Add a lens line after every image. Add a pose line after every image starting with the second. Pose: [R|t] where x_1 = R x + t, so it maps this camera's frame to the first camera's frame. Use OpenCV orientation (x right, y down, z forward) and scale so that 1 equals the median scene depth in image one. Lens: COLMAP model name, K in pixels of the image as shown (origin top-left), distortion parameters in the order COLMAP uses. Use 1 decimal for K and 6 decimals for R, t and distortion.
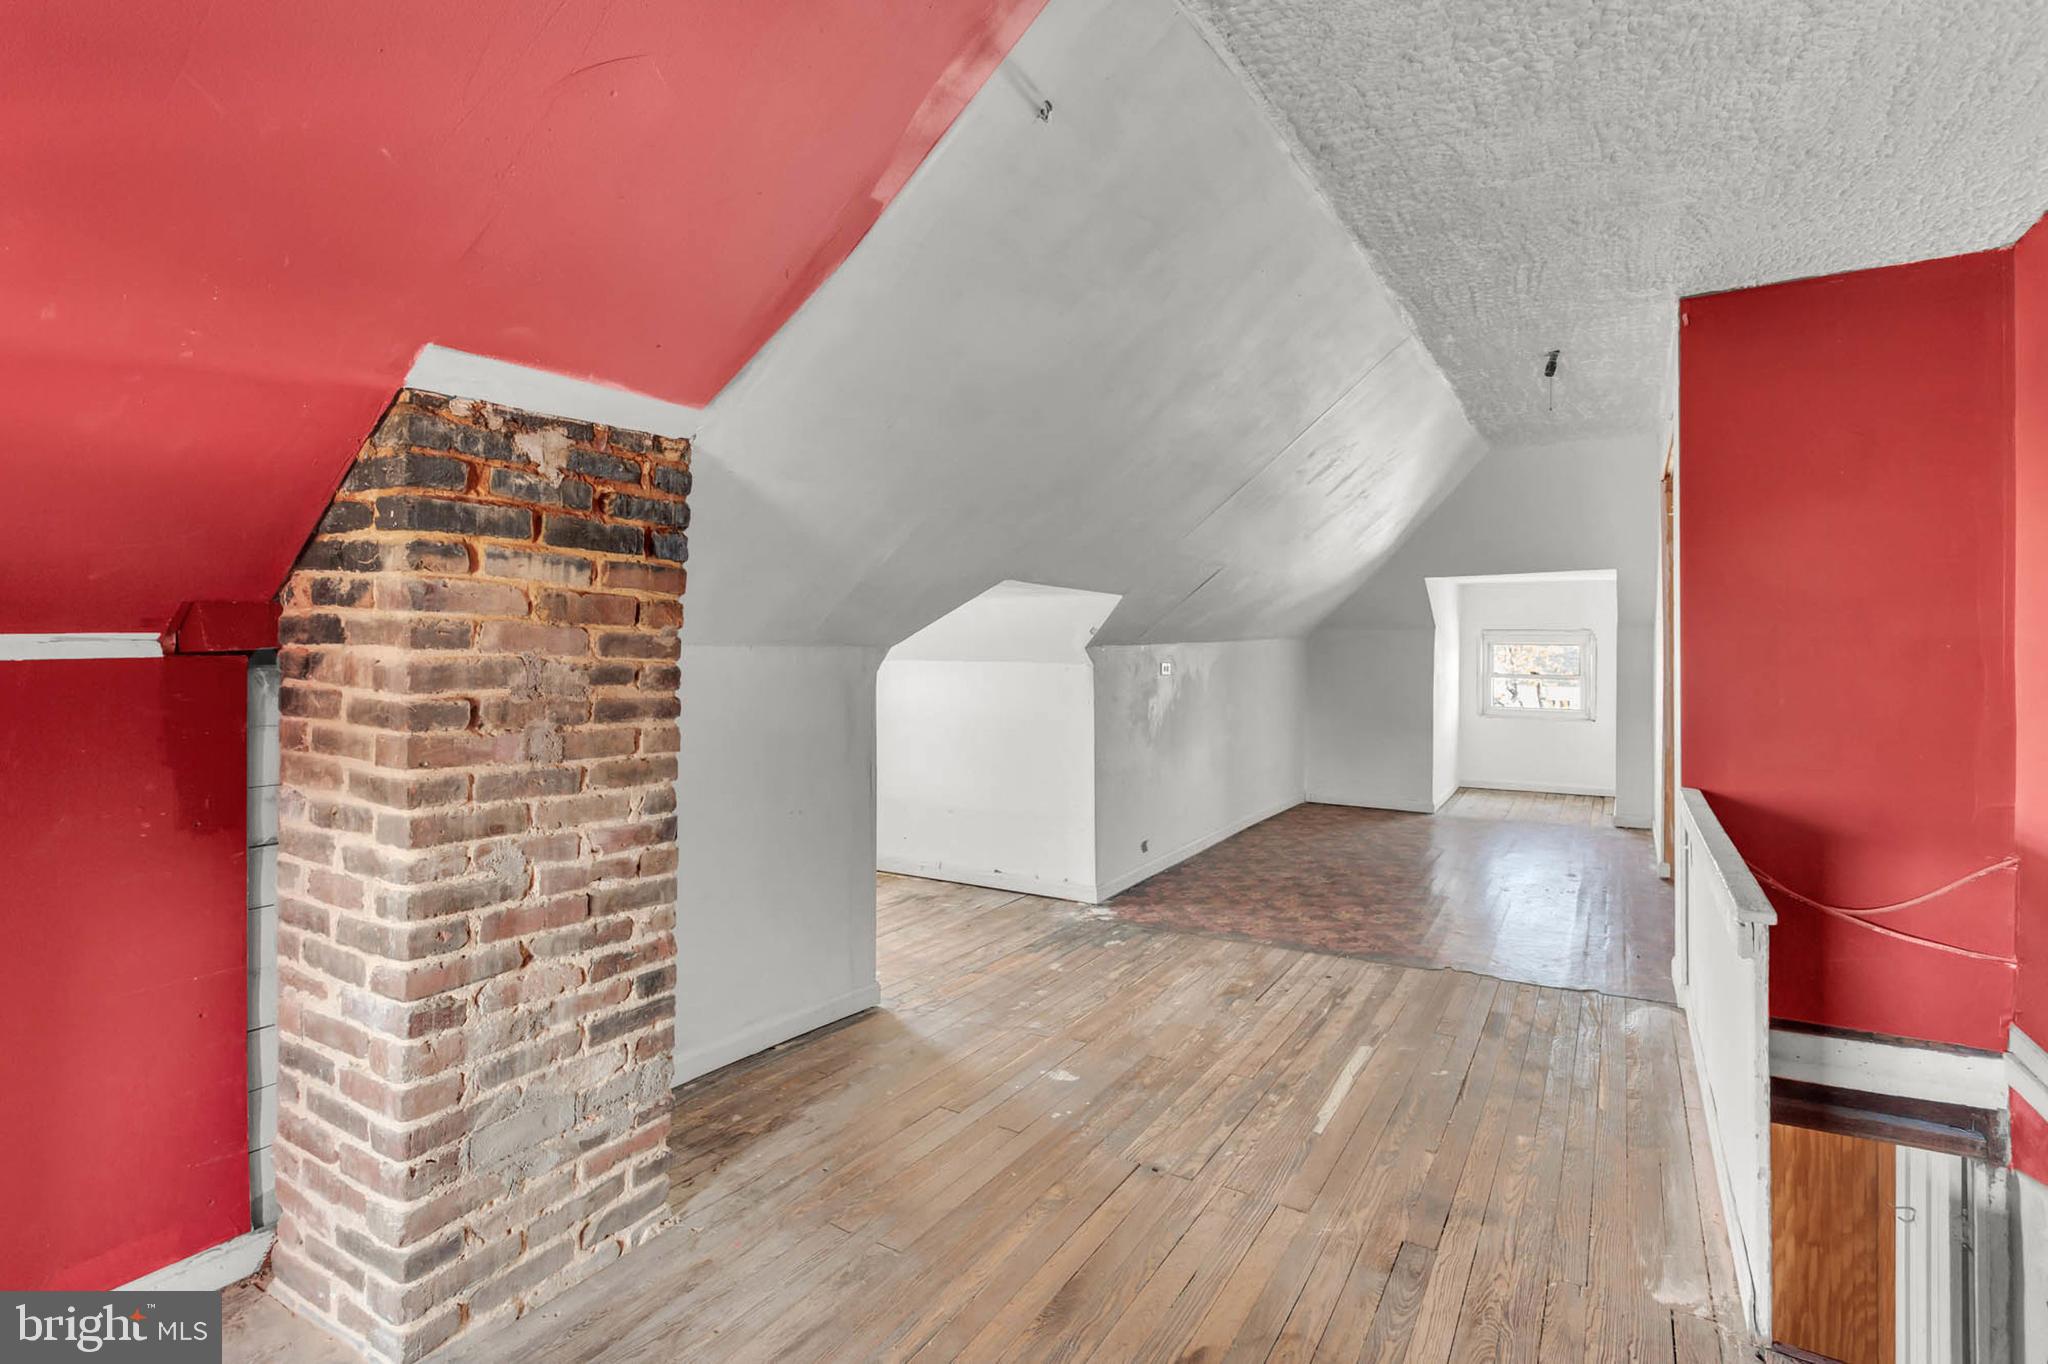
lens RADIAL K [[1004.1, 0, 1021.4], [0, 1004.1, 670.5], [0, 0, 1]] dist [-0.002230, 0.000841]
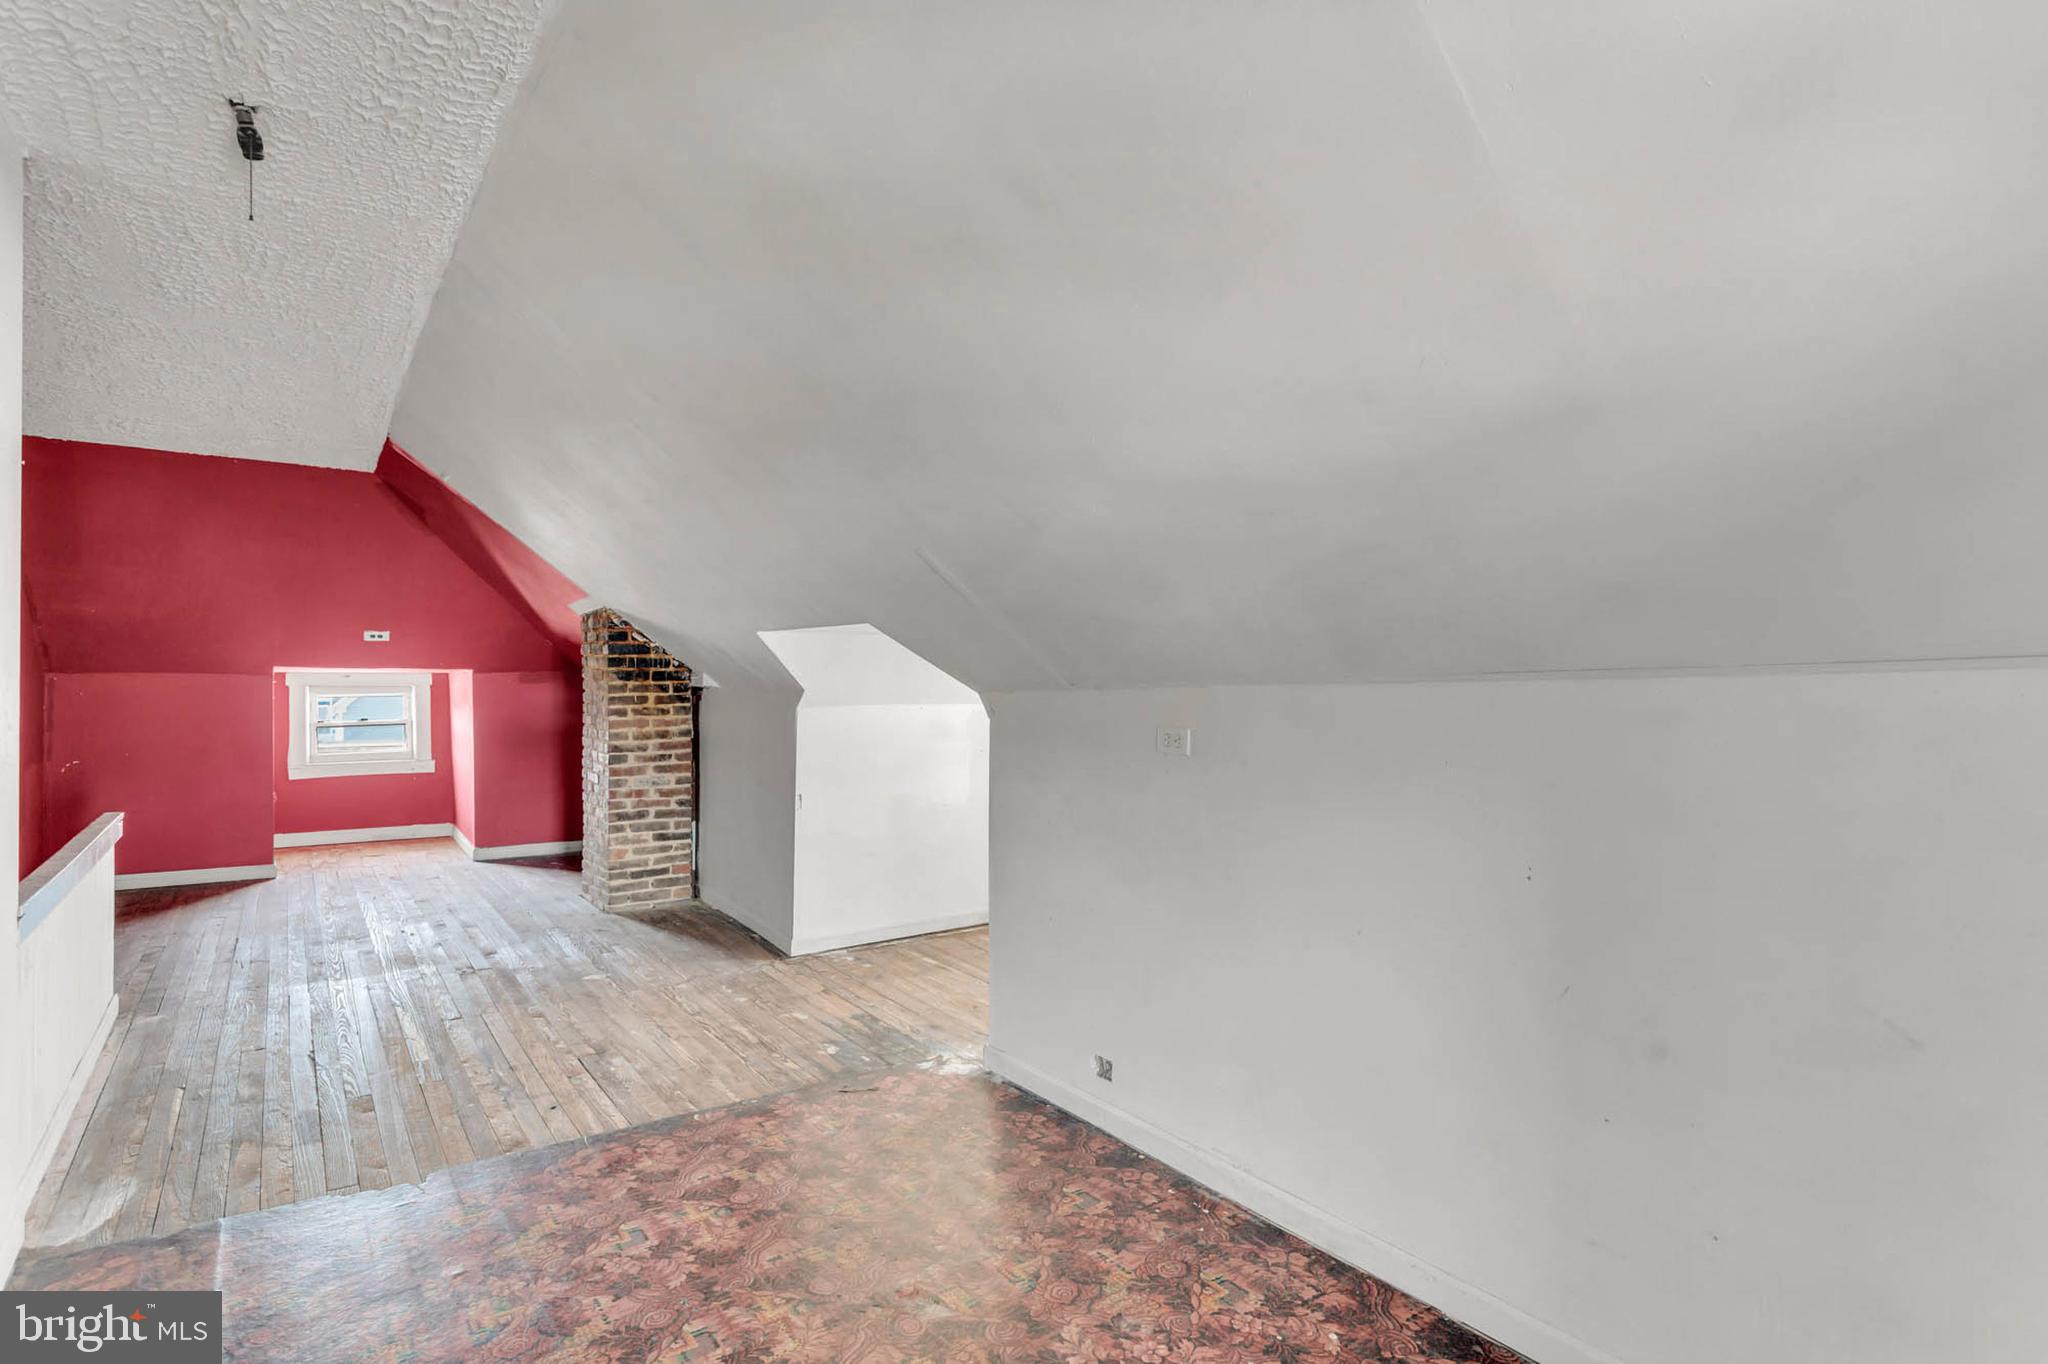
lens RADIAL K [[1004.1, 0, 1021.4], [0, 1004.1, 670.5], [0, 0, 1]] dist [-0.002230, 0.000841]
pose [[-0.369752, -0.015455, -0.929002, 0.850089], [-0.037001, 0.999313, -0.001898, -0.049182], [0.928394, 0.033672, -0.370070, 1.512480]]
